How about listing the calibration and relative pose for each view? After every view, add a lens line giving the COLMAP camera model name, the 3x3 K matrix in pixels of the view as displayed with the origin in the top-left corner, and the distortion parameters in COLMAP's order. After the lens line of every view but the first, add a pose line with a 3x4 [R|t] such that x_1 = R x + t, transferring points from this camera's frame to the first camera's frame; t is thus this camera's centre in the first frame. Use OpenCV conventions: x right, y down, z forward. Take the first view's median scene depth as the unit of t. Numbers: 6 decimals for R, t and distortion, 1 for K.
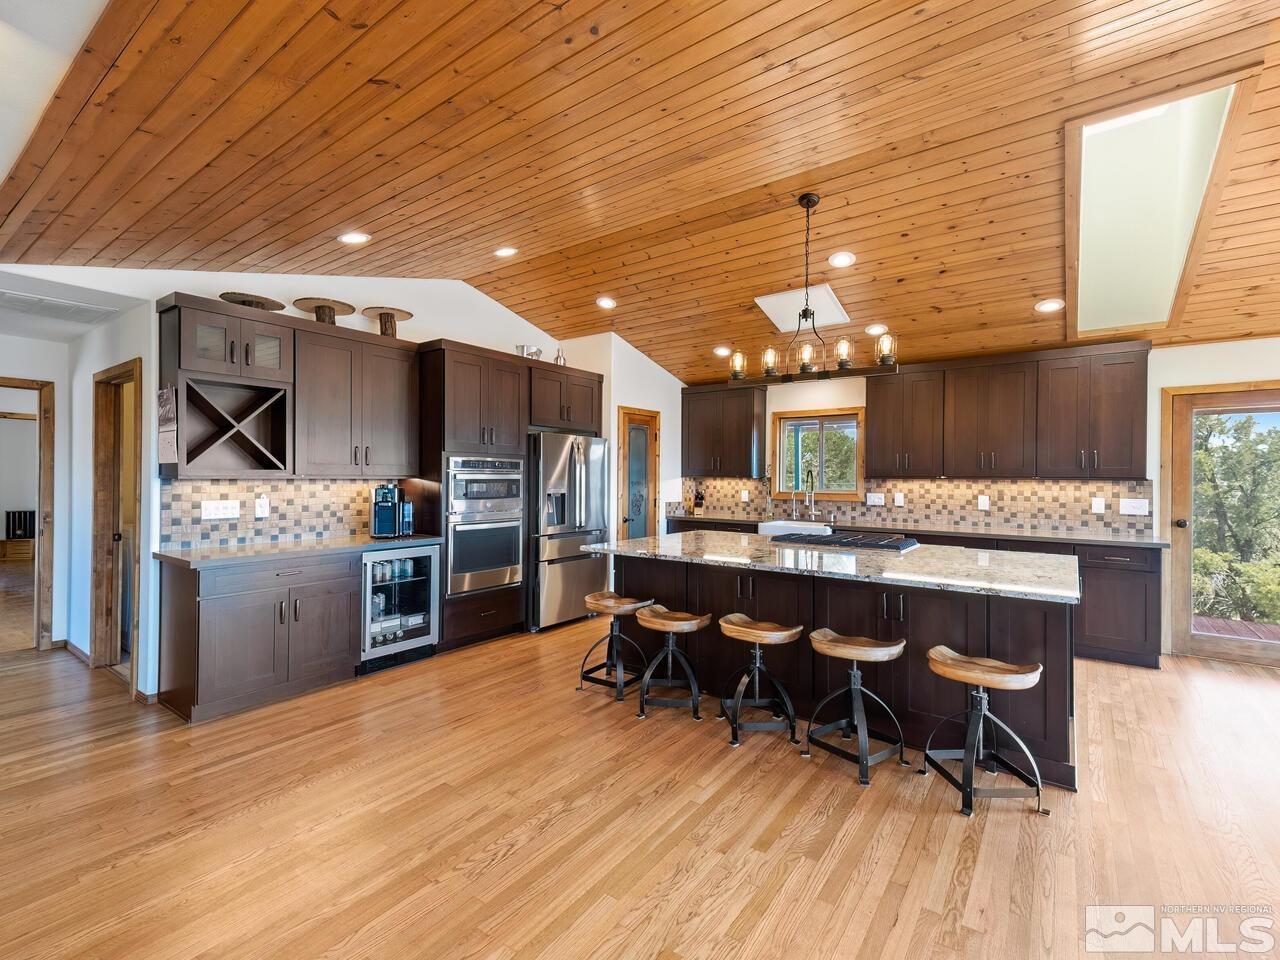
lens RADIAL K [[583.2, 0, 634.5], [0, 583.2, 479.8], [0, 0, 1]] dist [0.024722, -0.000975]
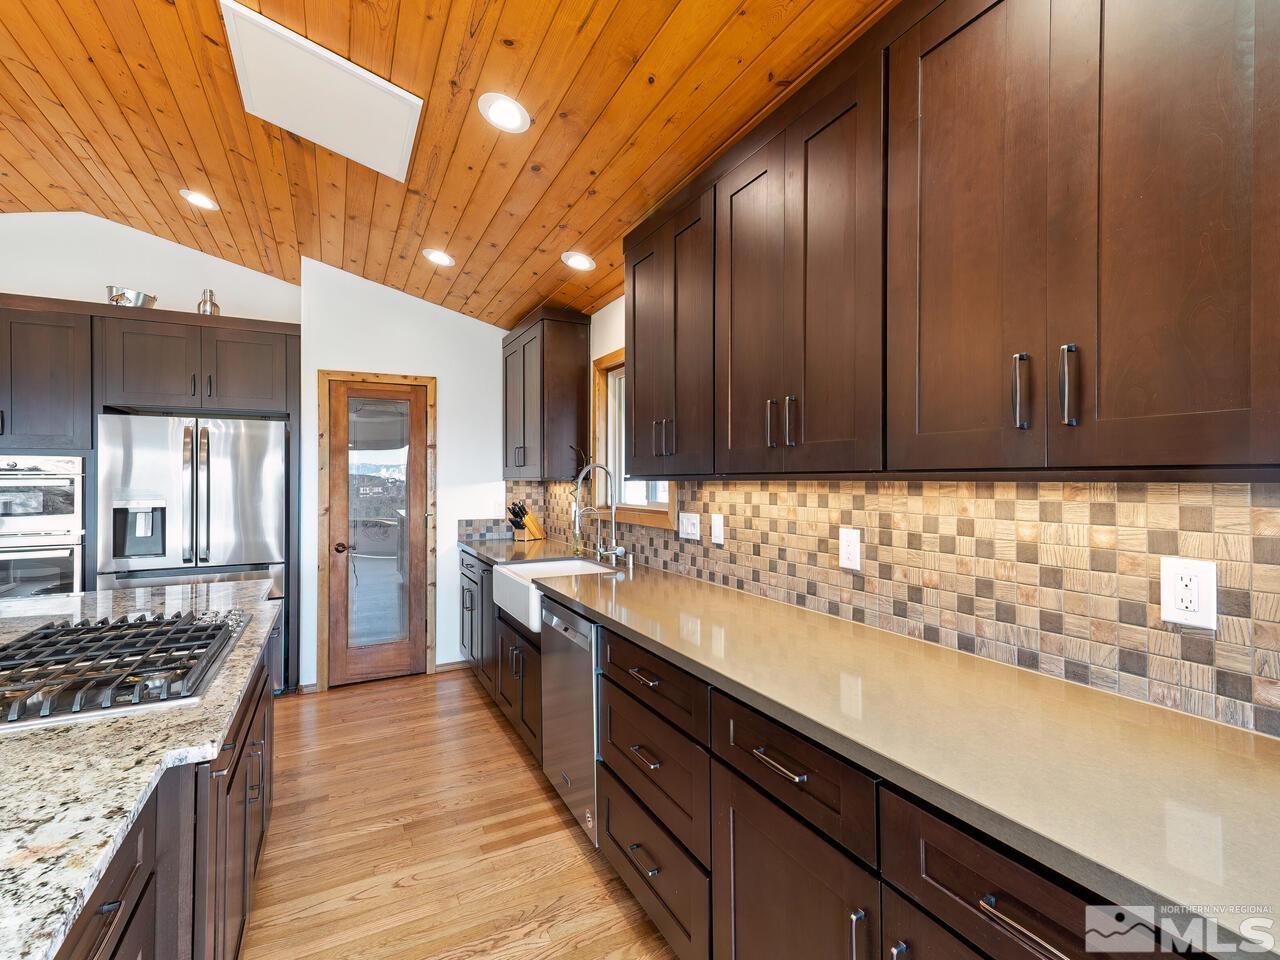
lens RADIAL K [[583.2, 0, 634.5], [0, 583.2, 479.8], [0, 0, 1]] dist [0.024722, -0.000975]
pose [[0.896098, -0.008594, -0.443773, 0.618057], [0.005537, 0.999951, -0.008183, 0.001030], [0.443822, 0.004875, 0.896102, 0.623788]]
